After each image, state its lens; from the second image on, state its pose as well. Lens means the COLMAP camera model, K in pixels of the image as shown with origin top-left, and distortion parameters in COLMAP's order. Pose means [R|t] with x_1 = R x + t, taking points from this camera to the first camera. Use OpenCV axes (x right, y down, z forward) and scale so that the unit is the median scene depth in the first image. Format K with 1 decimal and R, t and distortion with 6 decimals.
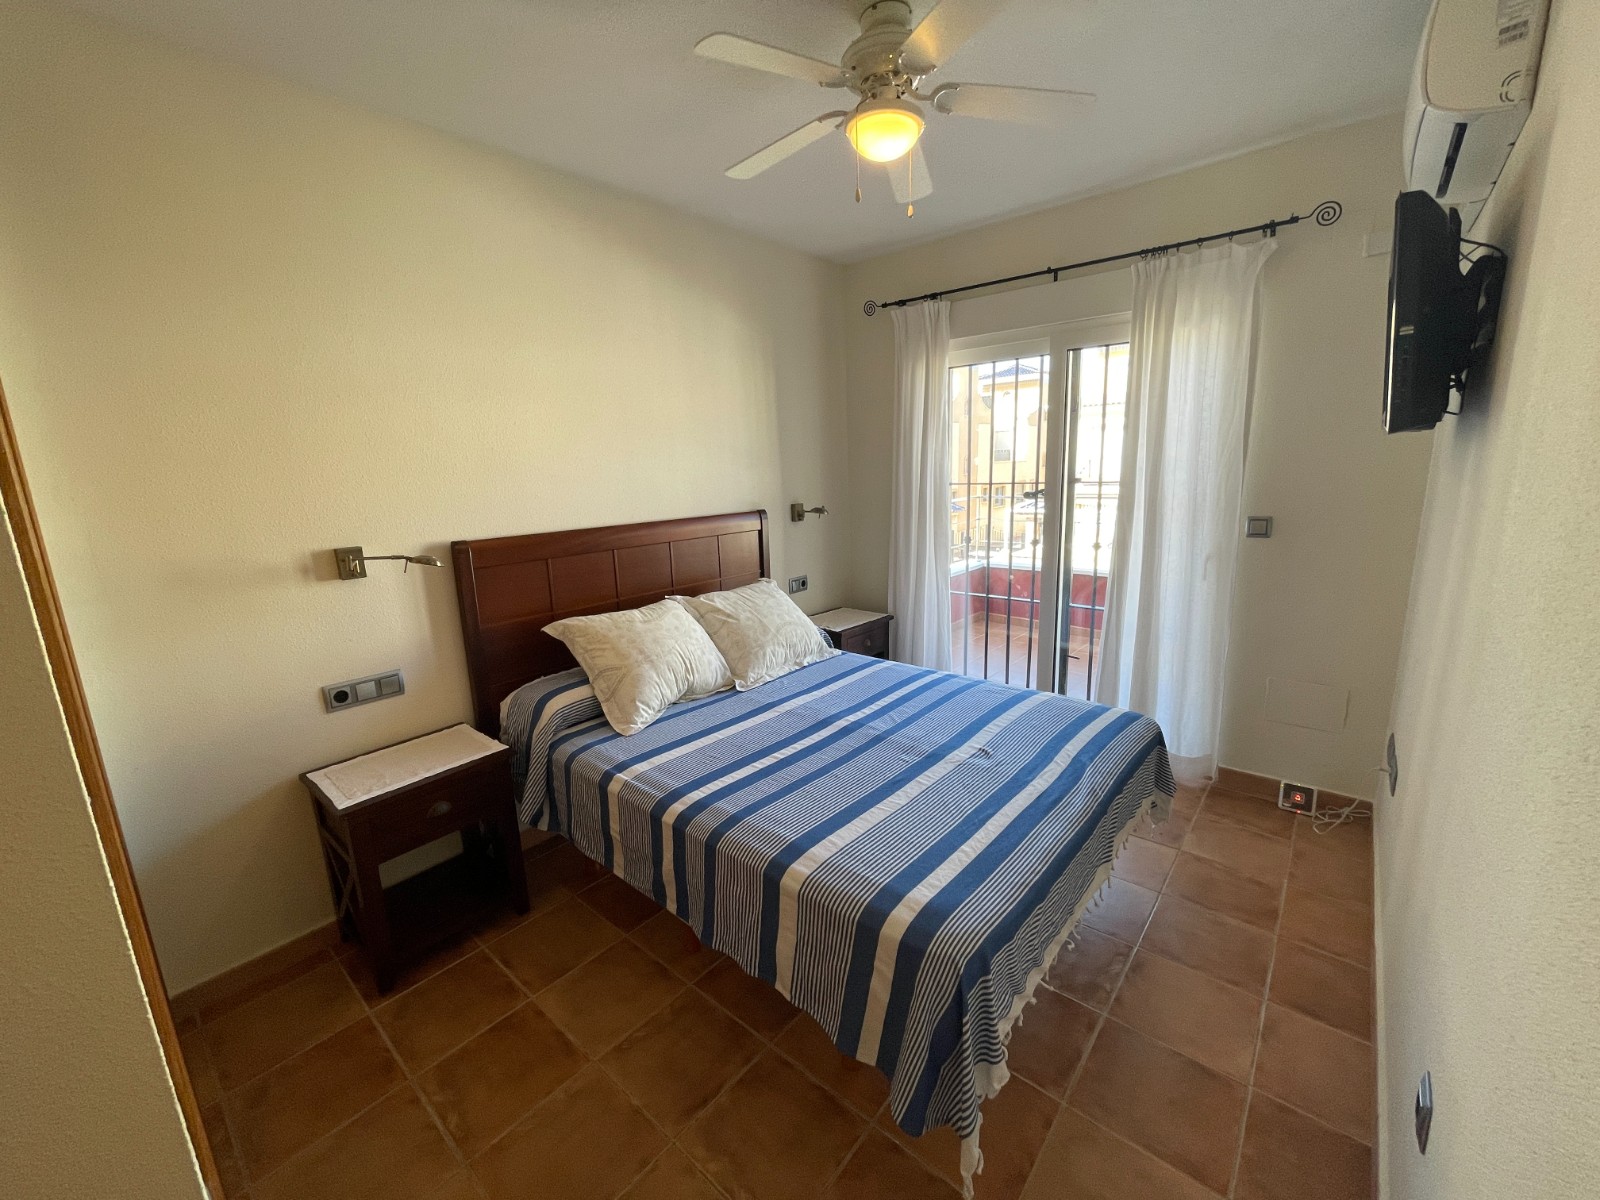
lens RADIAL K [[643.8, 0, 786.2], [0, 643.8, 598.7], [0, 0, 1]] dist [-0.001576, 0.000566]
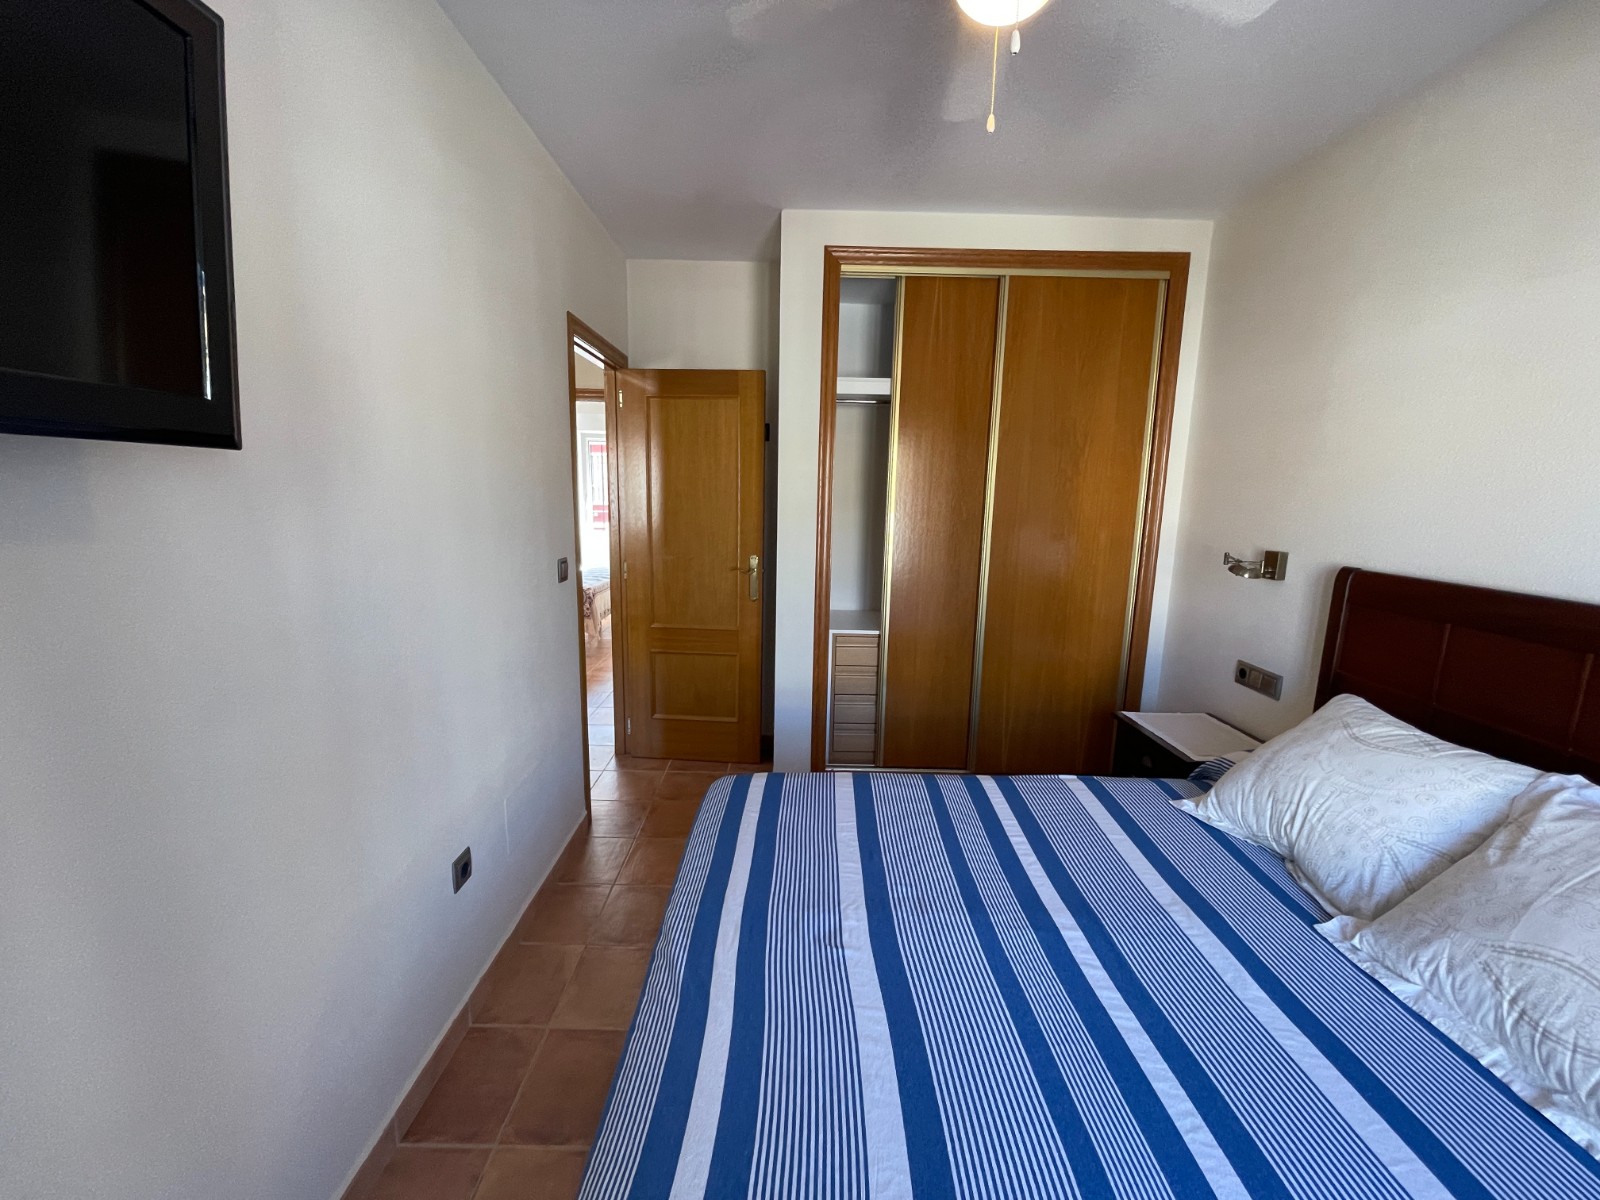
lens RADIAL K [[643.8, 0, 792.5], [0, 643.8, 601.3], [0, 0, 1]] dist [-0.001576, 0.000566]
pose [[-0.753890, 0.143533, -0.641131, 0.664140], [-0.113541, 0.932698, 0.342319, -0.279513], [0.647116, 0.330865, -0.686855, 1.221015]]
